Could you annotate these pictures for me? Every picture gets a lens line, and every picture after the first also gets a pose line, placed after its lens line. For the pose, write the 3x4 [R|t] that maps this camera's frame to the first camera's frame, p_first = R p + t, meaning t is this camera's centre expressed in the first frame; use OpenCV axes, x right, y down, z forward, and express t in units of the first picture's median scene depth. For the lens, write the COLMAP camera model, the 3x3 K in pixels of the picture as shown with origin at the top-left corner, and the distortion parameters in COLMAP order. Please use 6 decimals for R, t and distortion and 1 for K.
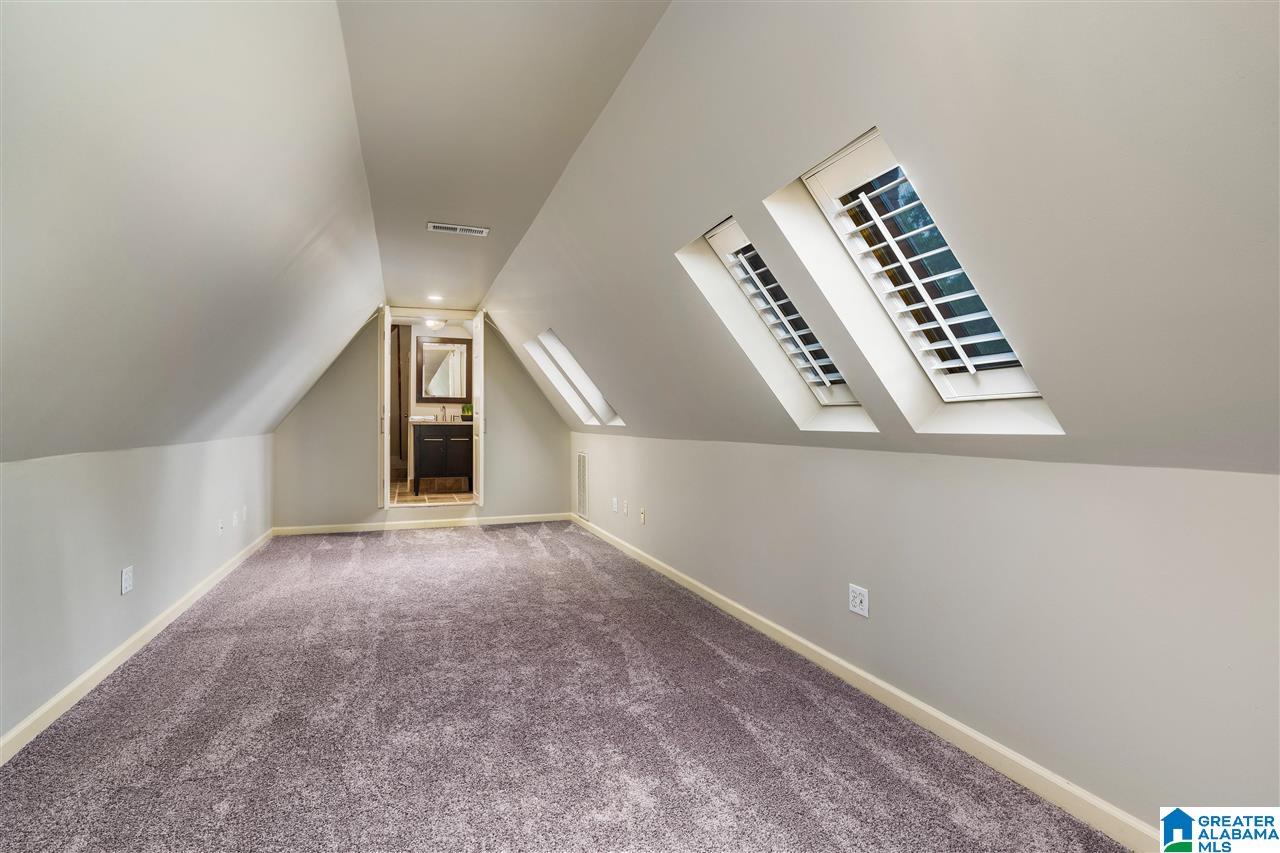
lens RADIAL K [[624.7, 0, 640.0], [0, 624.7, 425.1], [0, 0, 1]] dist [-0.018360, -0.000615]
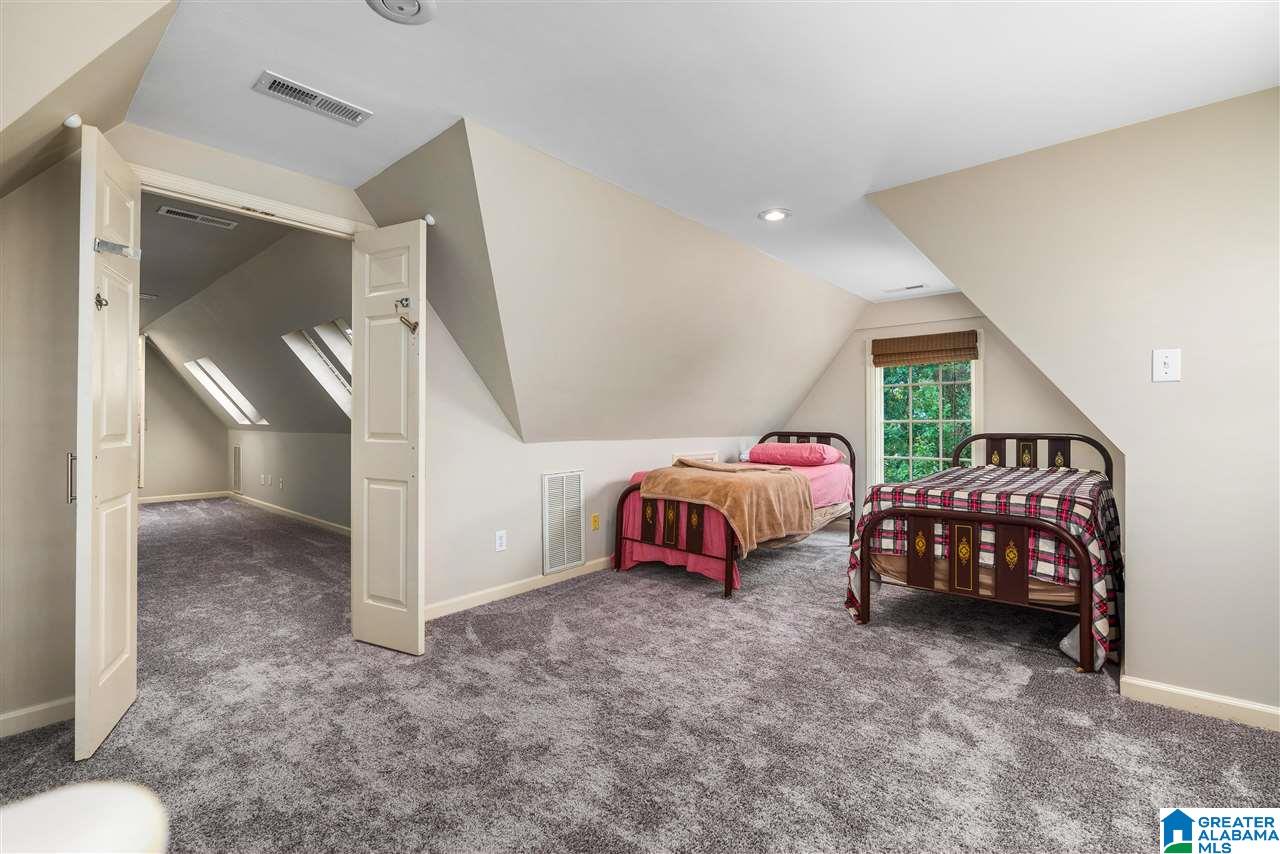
lens RADIAL K [[572.6, 0, 639.4], [0, 572.6, 428.3], [0, 0, 1]] dist [-0.015362, 0.002936]
pose [[0.879746, 0.002185, 0.475439, 0.099987], [-0.002183, 0.999997, -0.000556, 0.007436], [-0.475439, -0.000548, 0.879748, -0.567290]]
